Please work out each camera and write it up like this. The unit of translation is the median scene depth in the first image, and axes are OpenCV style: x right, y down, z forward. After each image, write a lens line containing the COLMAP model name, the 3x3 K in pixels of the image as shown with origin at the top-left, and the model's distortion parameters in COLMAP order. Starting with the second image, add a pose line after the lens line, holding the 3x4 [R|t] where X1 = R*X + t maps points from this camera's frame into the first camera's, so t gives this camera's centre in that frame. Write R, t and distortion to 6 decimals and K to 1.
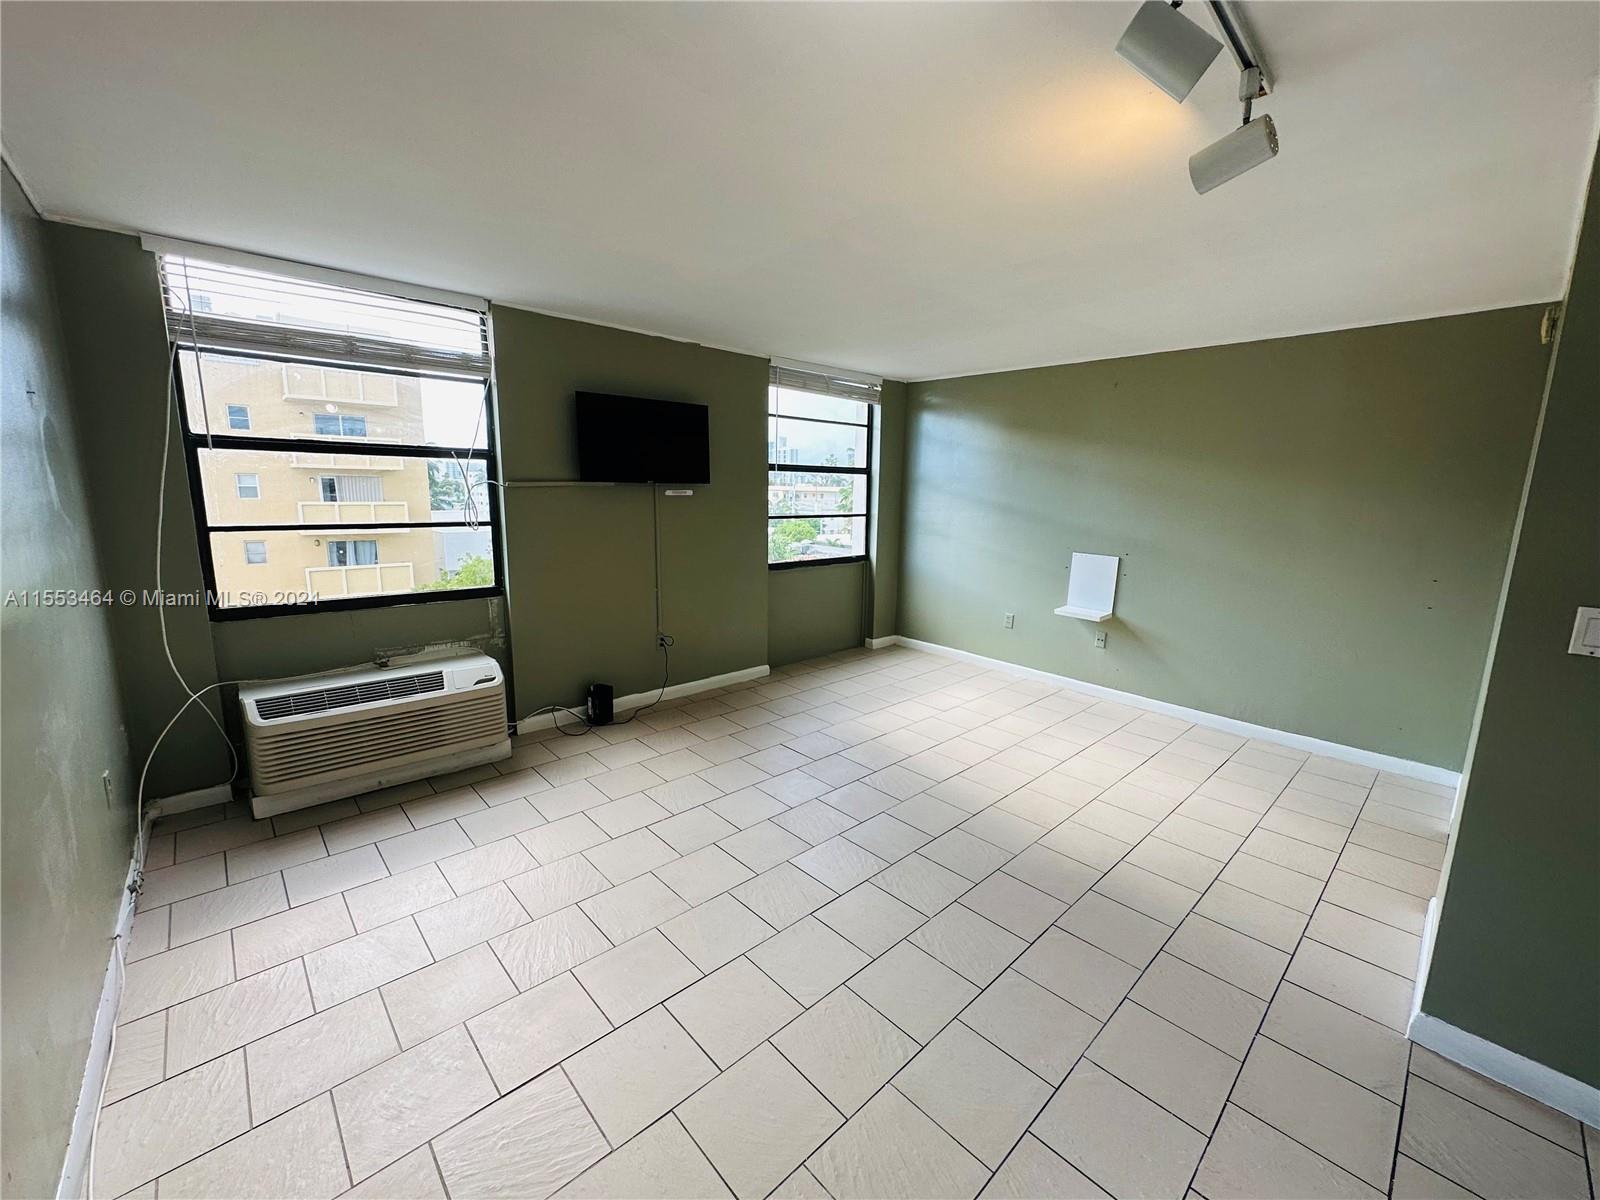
lens RADIAL K [[638.3, 0, 800.0], [0, 638.3, 600.0], [0, 0, 1]] dist [-0.001899, 0.000154]
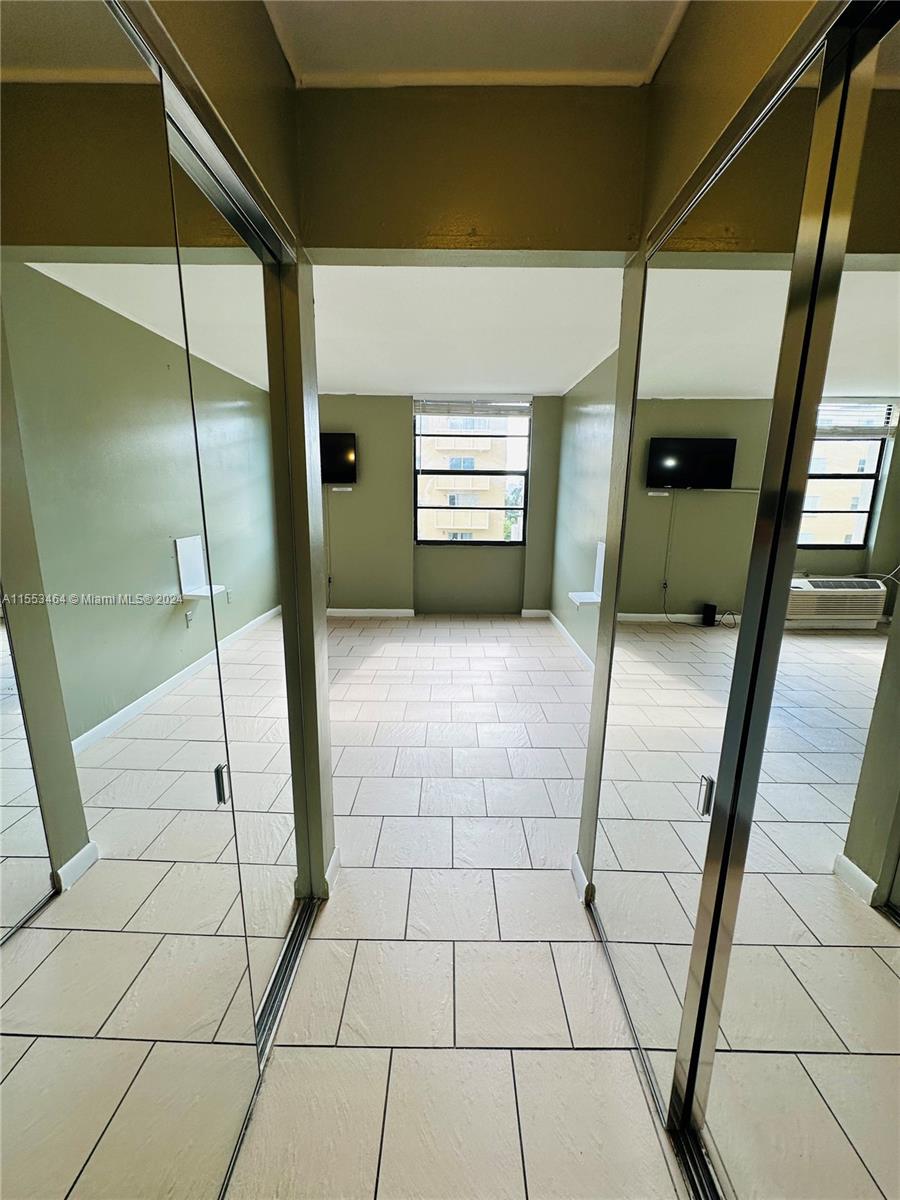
lens RADIAL K [[478.2, 0, 450.0], [0, 478.2, 600.0], [0, 0, 1]] dist [-0.002184, 0.000099]
pose [[0.732219, 0.140069, -0.666510, 0.881283], [-0.120274, 0.989836, 0.075886, -0.015119], [0.670365, 0.024598, 0.741624, 0.296612]]
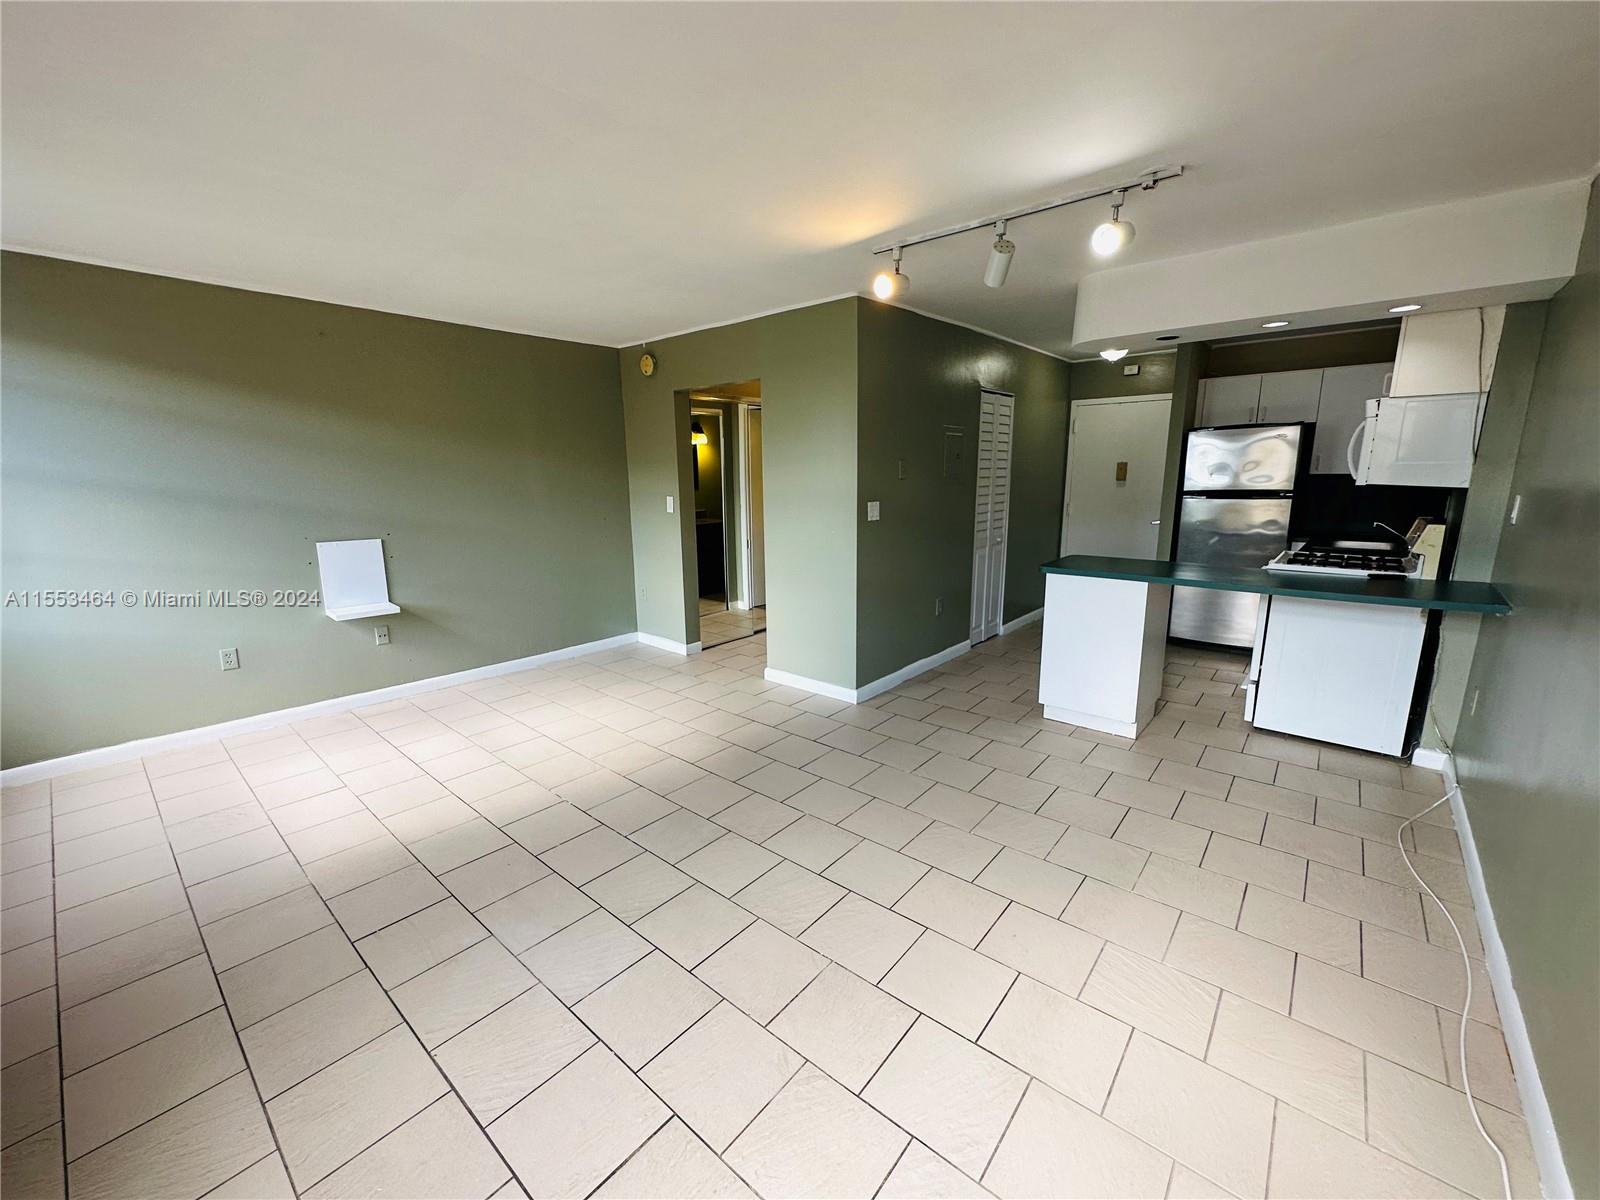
lens RADIAL K [[637.6, 0, 800.0], [0, 637.6, 600.0], [0, 0, 1]] dist [-0.002184, 0.000099]
pose [[-0.121800, -0.216081, 0.968749, -0.477755], [0.179574, 0.955112, 0.235617, -0.096417], [-0.976175, 0.202660, -0.077530, 0.553124]]
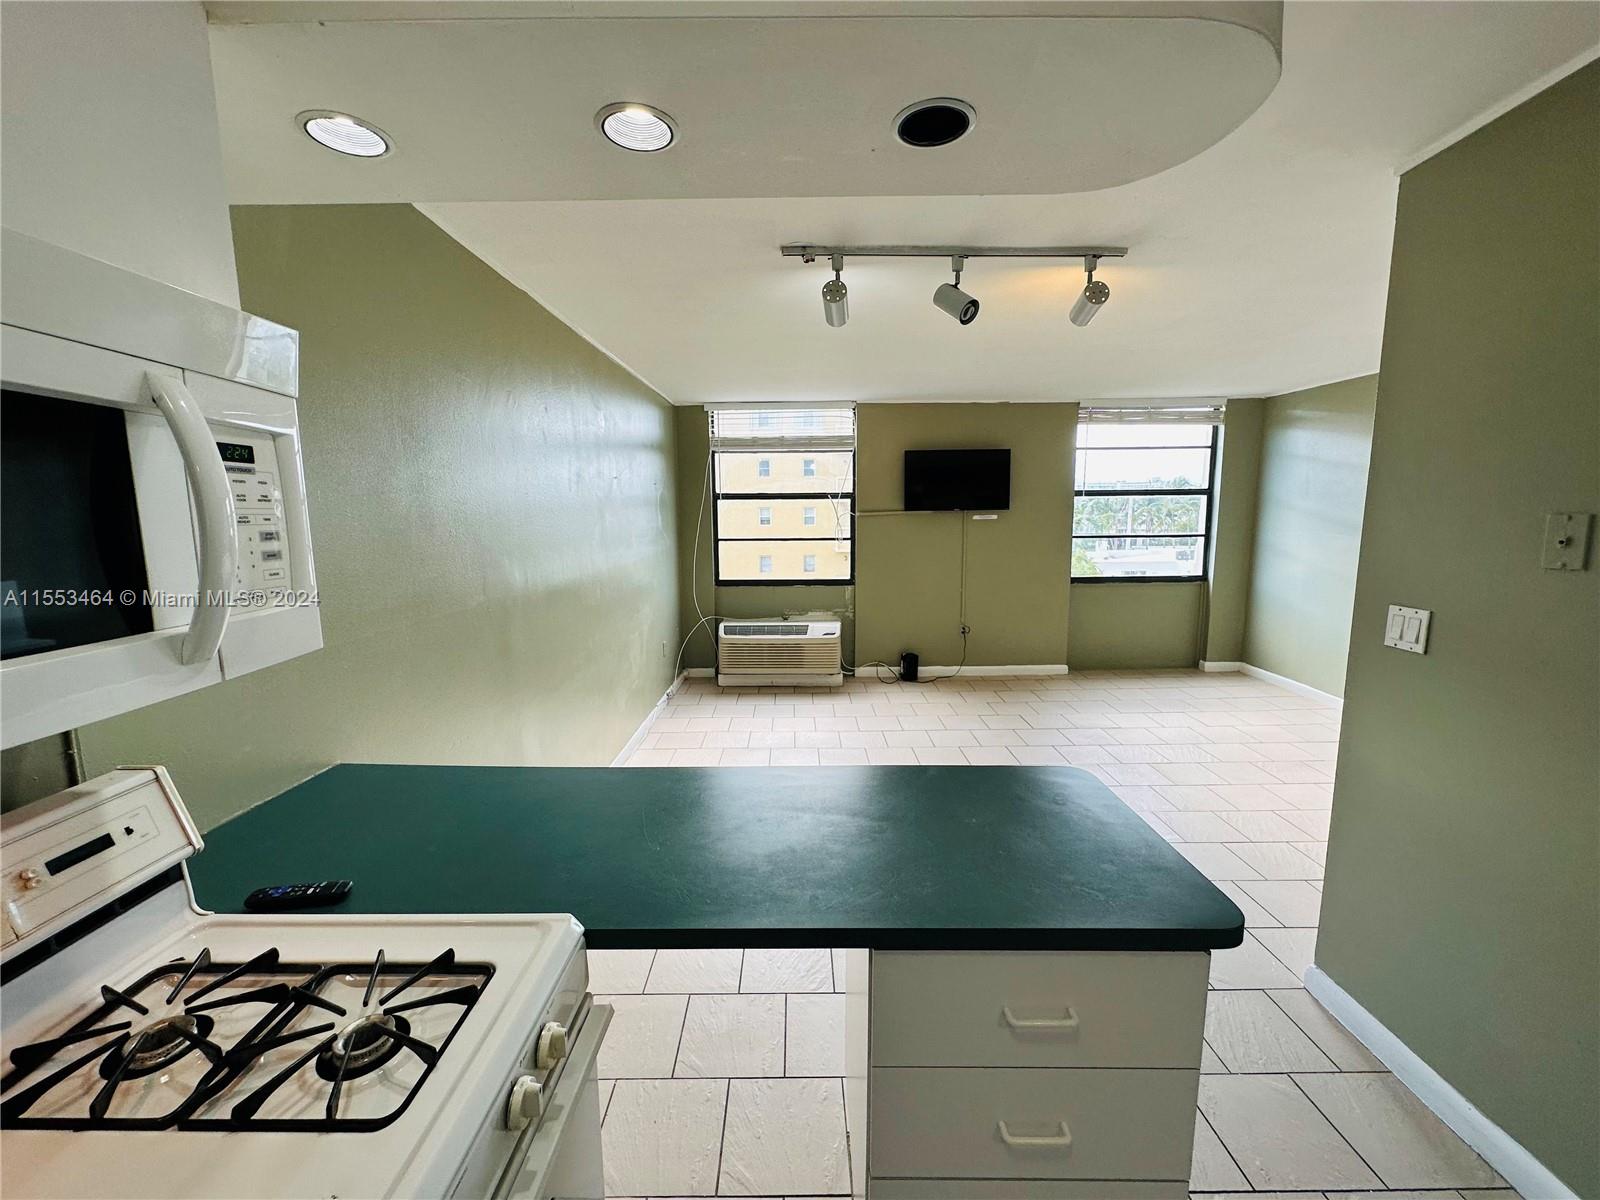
lens RADIAL K [[637.6, 0, 800.0], [0, 637.6, 600.0], [0, 0, 1]] dist [-0.002184, 0.000099]
pose [[0.735613, 0.069498, -0.673828, 0.430234], [-0.094453, 0.995529, -0.000435, 0.037348], [0.670785, 0.063965, 0.738888, -0.207284]]
